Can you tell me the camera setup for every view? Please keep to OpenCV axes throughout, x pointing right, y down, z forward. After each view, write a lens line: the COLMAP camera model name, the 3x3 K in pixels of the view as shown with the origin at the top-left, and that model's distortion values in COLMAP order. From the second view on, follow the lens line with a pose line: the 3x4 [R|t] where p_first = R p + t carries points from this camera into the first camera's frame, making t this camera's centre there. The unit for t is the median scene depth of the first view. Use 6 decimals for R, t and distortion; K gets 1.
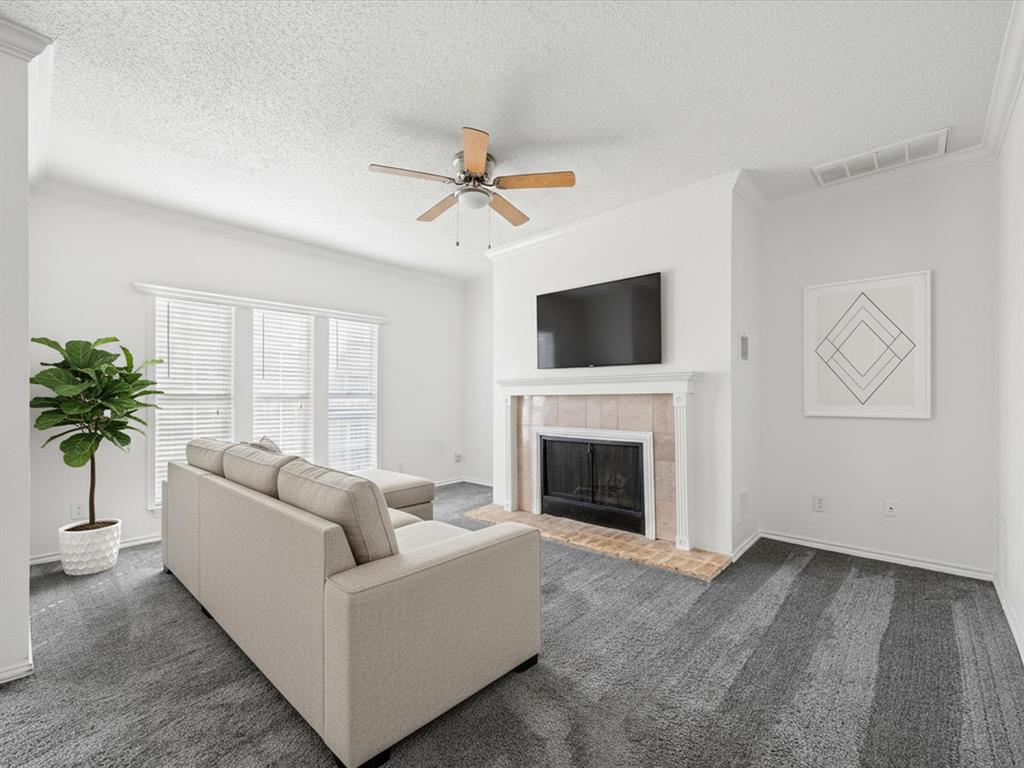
lens RADIAL K [[463.5, 0, 512.2], [0, 463.5, 389.2], [0, 0, 1]] dist [-0.000449, -0.000186]
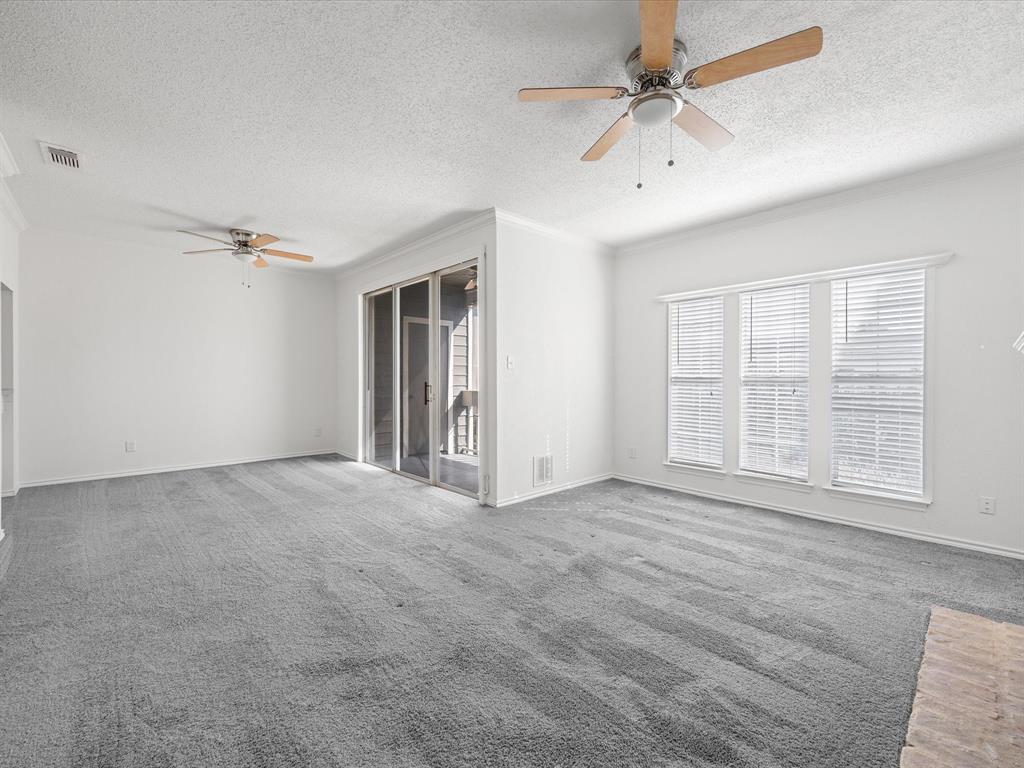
lens RADIAL K [[437.8, 0, 512.0], [0, 437.8, 384.0], [0, 0, 1]] dist [-0.000118, -0.000034]
pose [[-0.103874, 0.020191, -0.994386, 0.448560], [0.018593, 0.999659, 0.018356, -0.001894], [0.994417, -0.016582, -0.104214, 0.596417]]
